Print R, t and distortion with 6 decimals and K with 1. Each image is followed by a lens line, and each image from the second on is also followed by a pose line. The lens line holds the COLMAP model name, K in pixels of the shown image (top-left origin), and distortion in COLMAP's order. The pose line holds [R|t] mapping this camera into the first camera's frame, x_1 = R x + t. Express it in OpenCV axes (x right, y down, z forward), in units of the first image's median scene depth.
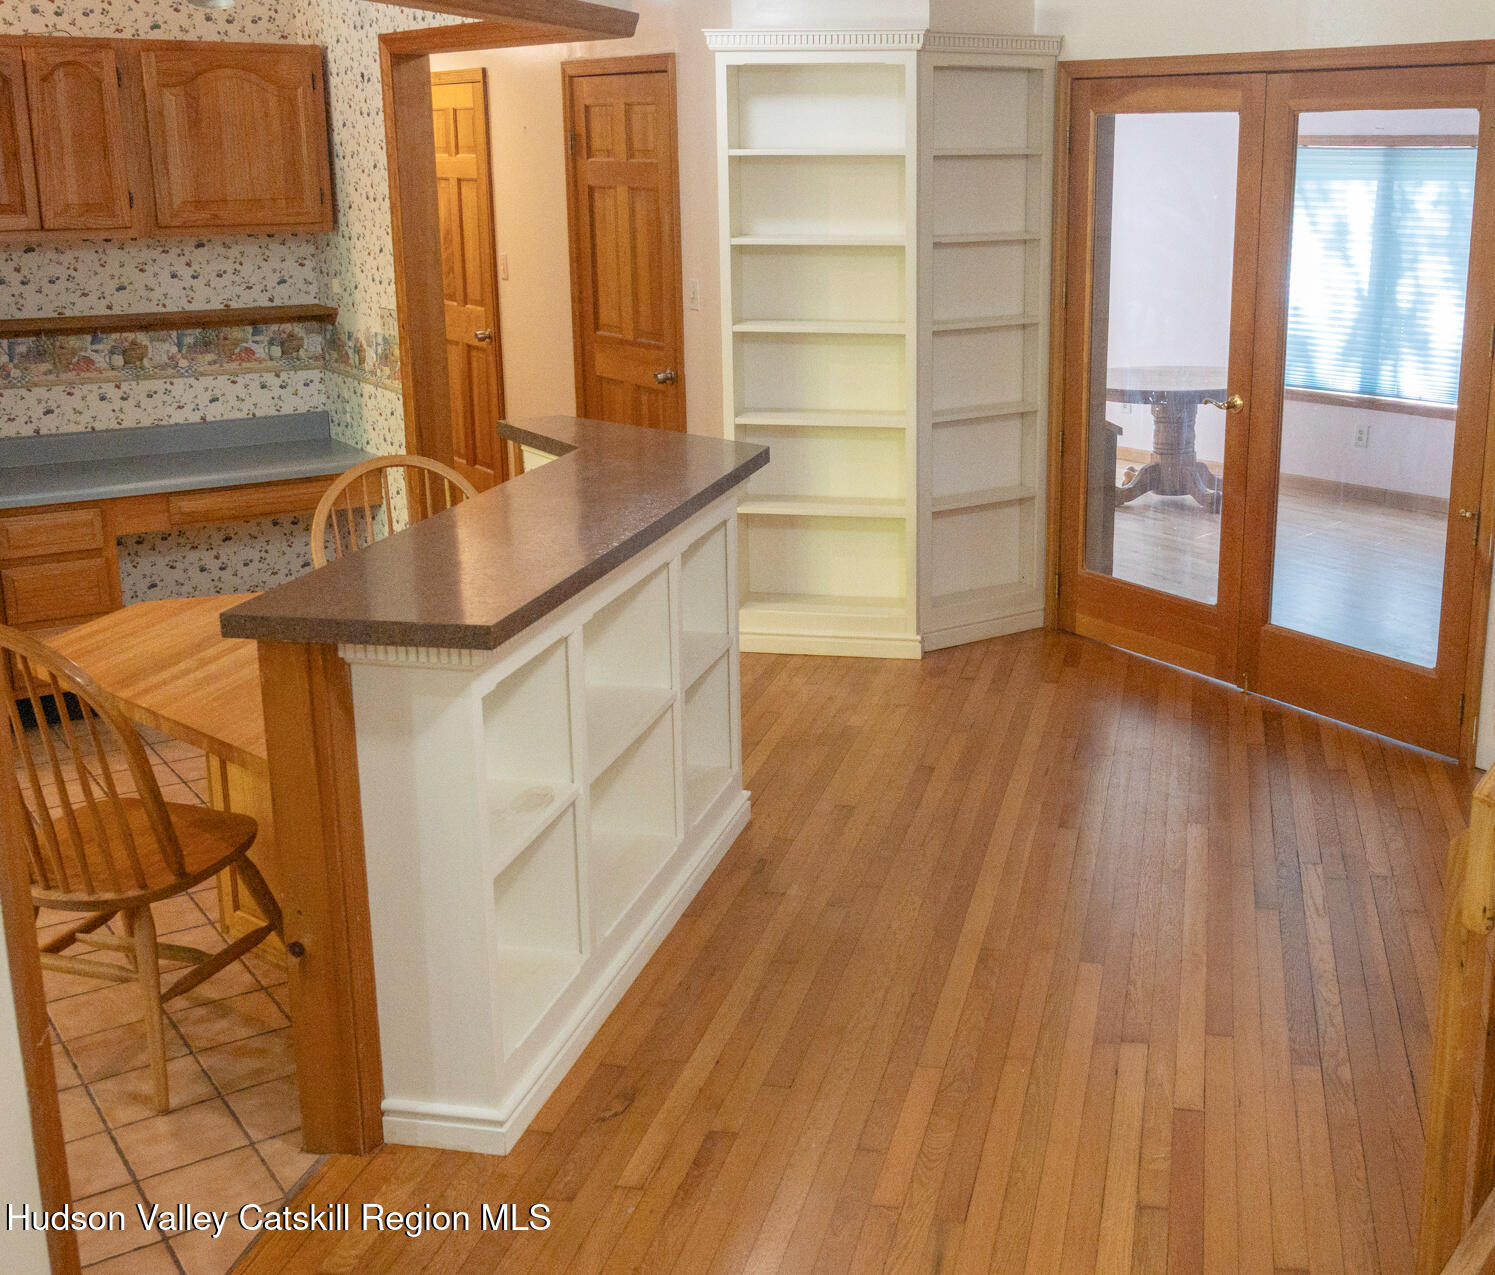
lens RADIAL K [[1649.6, 0, 811.1], [0, 1649.6, 583.2], [0, 0, 1]] dist [-0.007408, 0.000000]
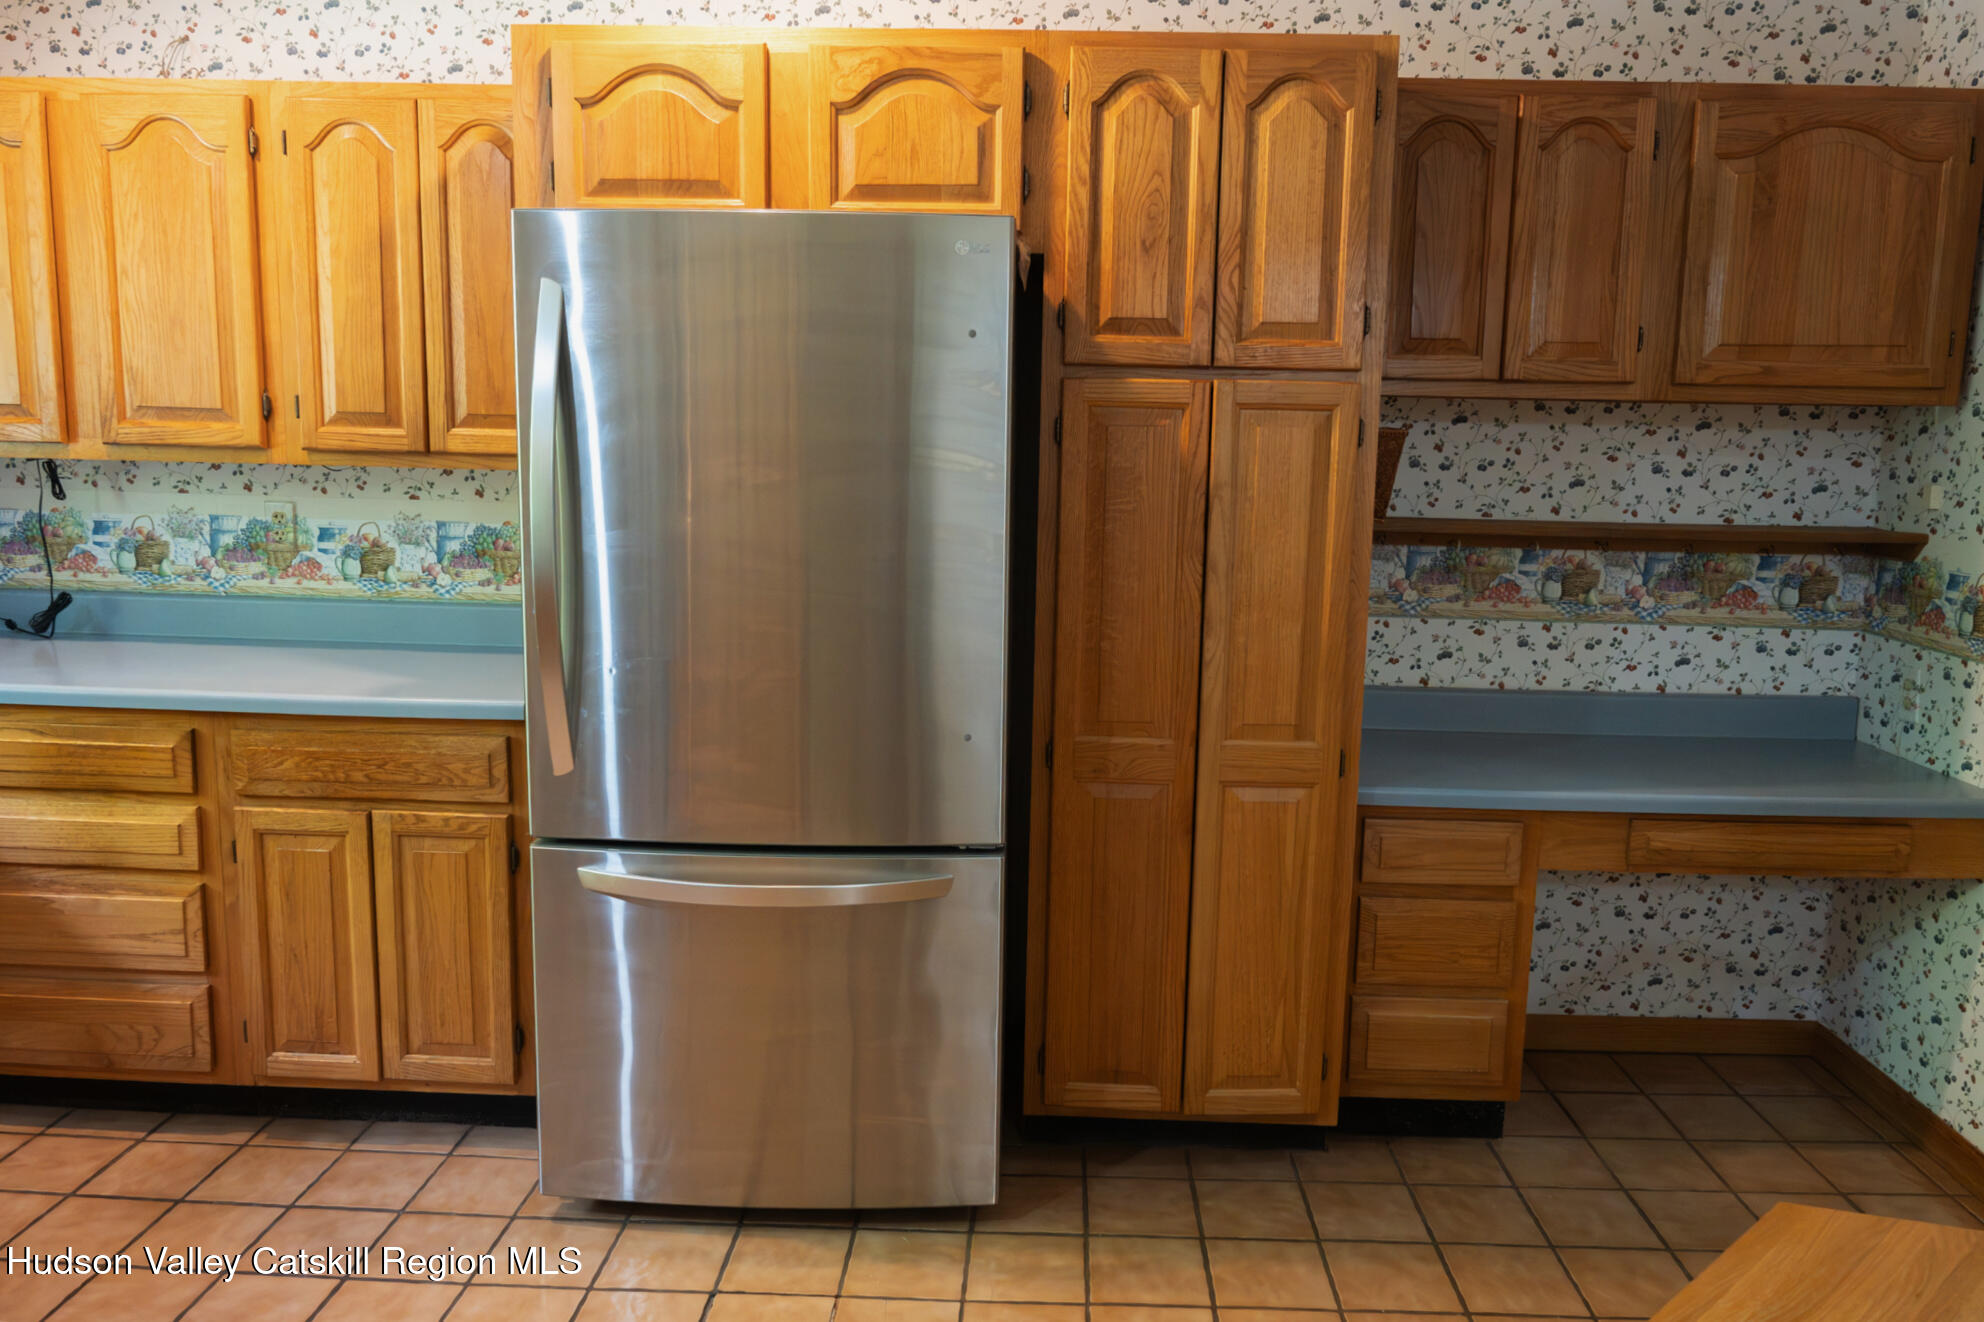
lens RADIAL K [[1412.0, 0, 994.2], [0, 1412.0, 663.0], [0, 0, 1]] dist [0.006740, 0.002740]
pose [[0.787227, 0.115137, -0.605819, -0.247422], [-0.167871, 0.985325, -0.030876, -0.049890], [0.593374, 0.126006, 0.795003, 0.410955]]
